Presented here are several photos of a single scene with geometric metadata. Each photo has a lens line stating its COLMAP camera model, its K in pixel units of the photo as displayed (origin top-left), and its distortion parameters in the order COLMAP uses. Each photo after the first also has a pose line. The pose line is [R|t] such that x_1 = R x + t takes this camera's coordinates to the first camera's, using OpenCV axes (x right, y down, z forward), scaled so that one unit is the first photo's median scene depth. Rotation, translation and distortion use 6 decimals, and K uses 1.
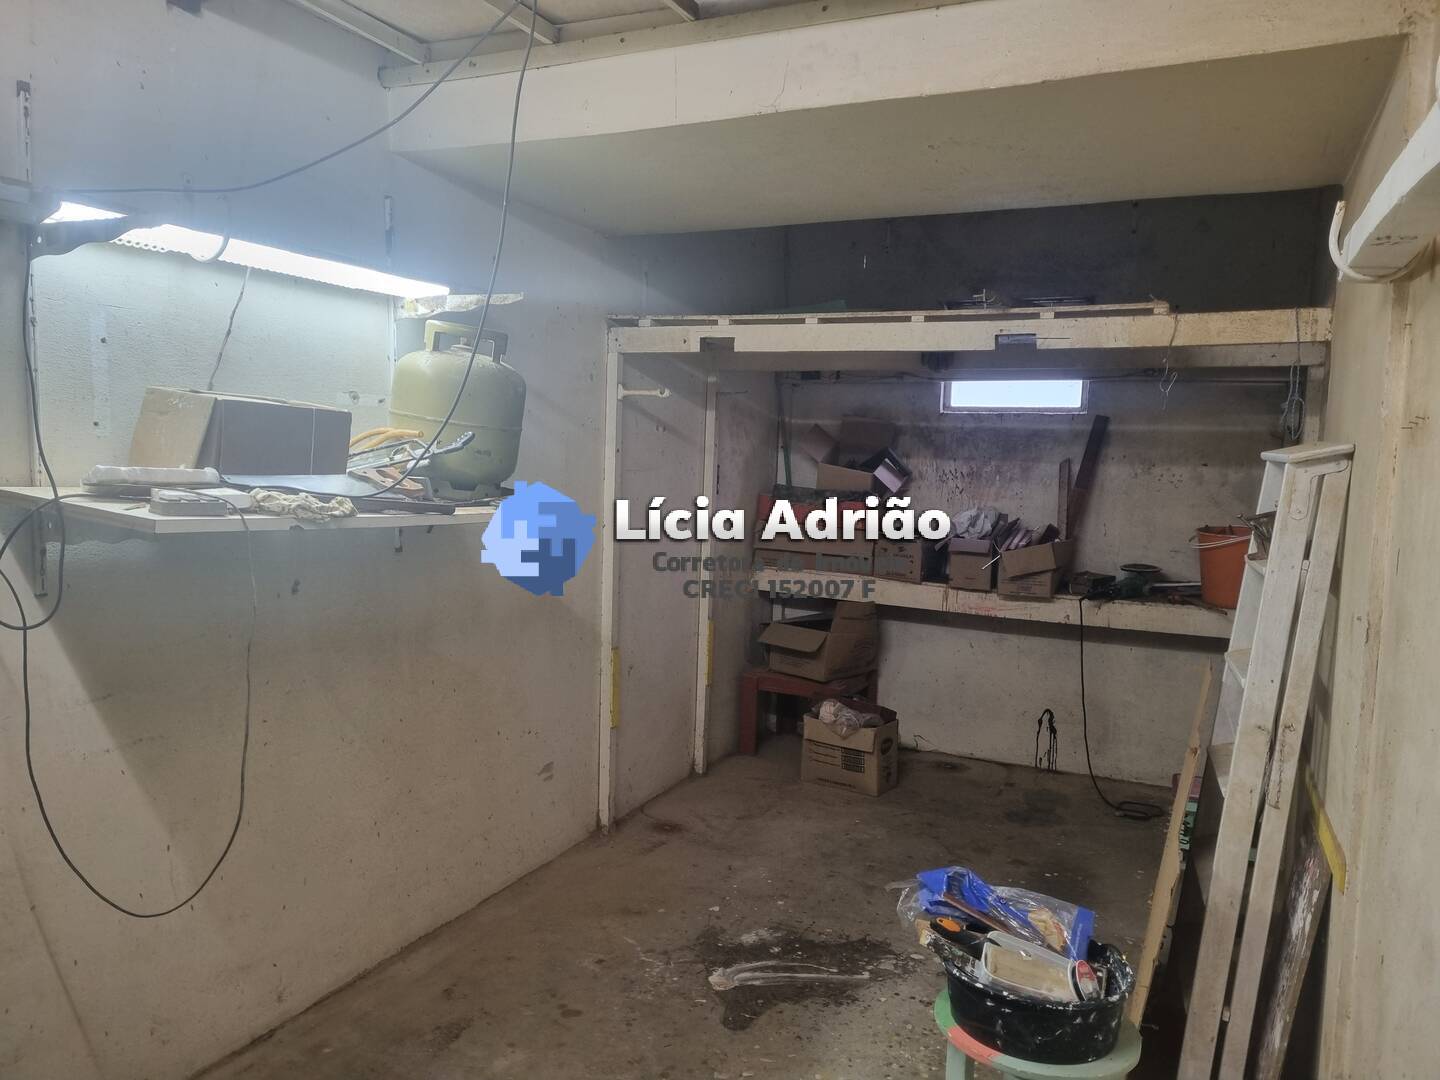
lens RADIAL K [[1082.0, 0, 705.5], [0, 1082.0, 543.6], [0, 0, 1]] dist [0.059359, -0.049154]
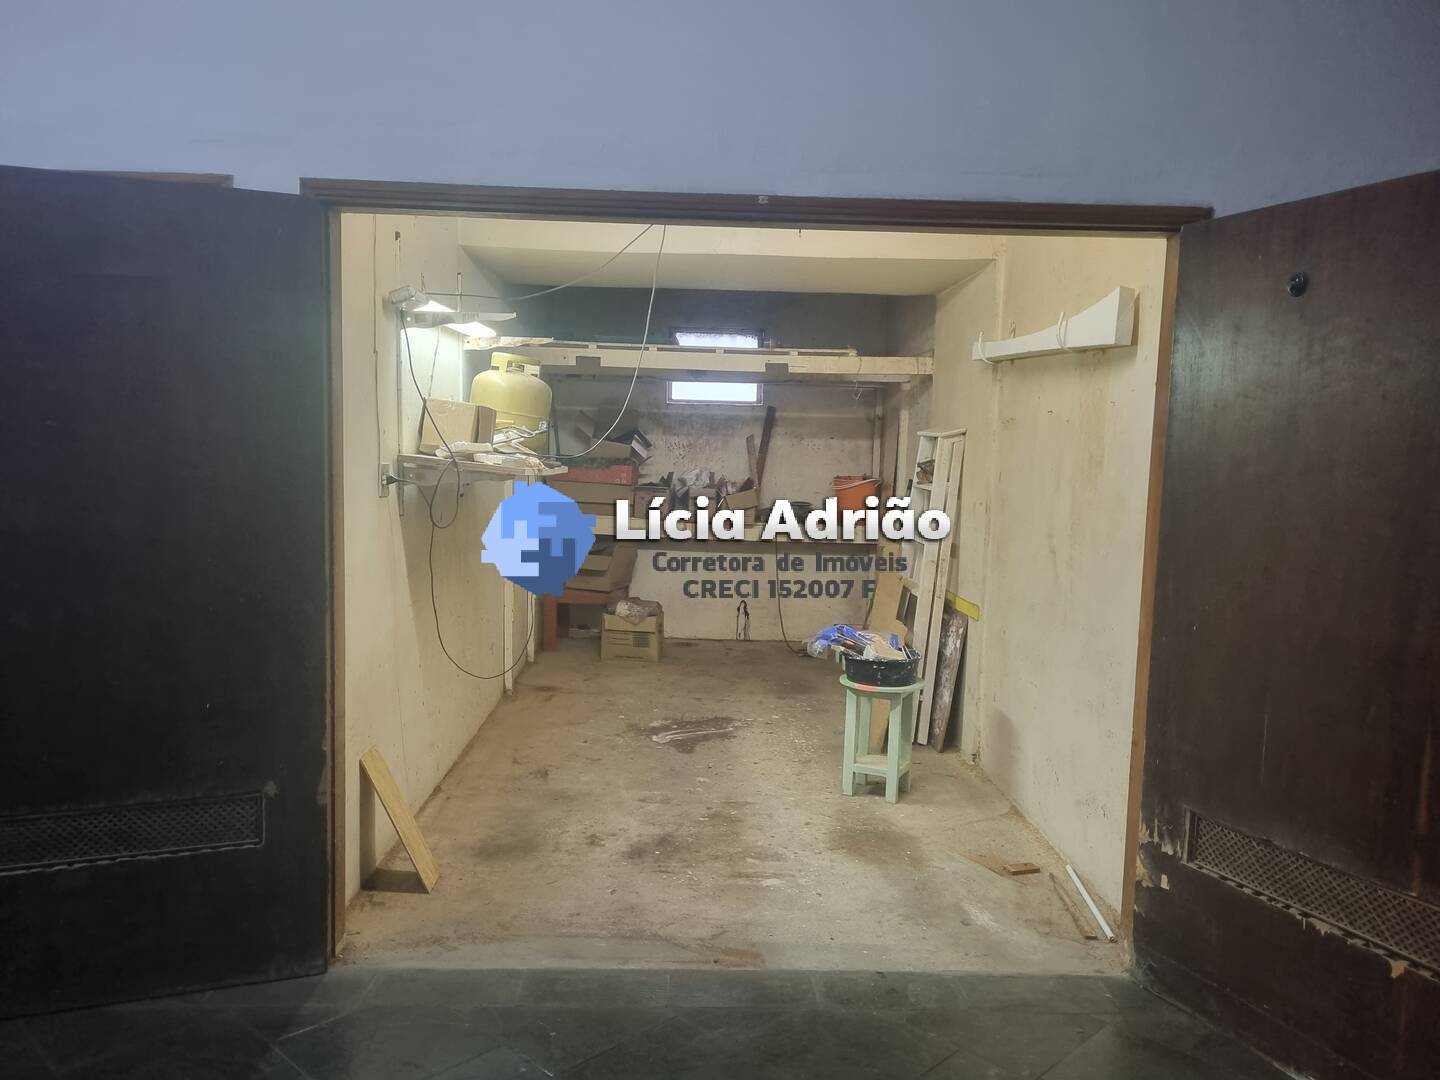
lens RADIAL K [[1082.0, 0, 719.6], [0, 1082.0, 546.6], [0, 0, 1]] dist [0.059359, -0.049154]
pose [[0.896698, -0.050485, 0.439754, -0.510800], [0.038915, 0.998619, 0.035293, 0.030996], [-0.440928, -0.014534, 0.897425, -0.460061]]
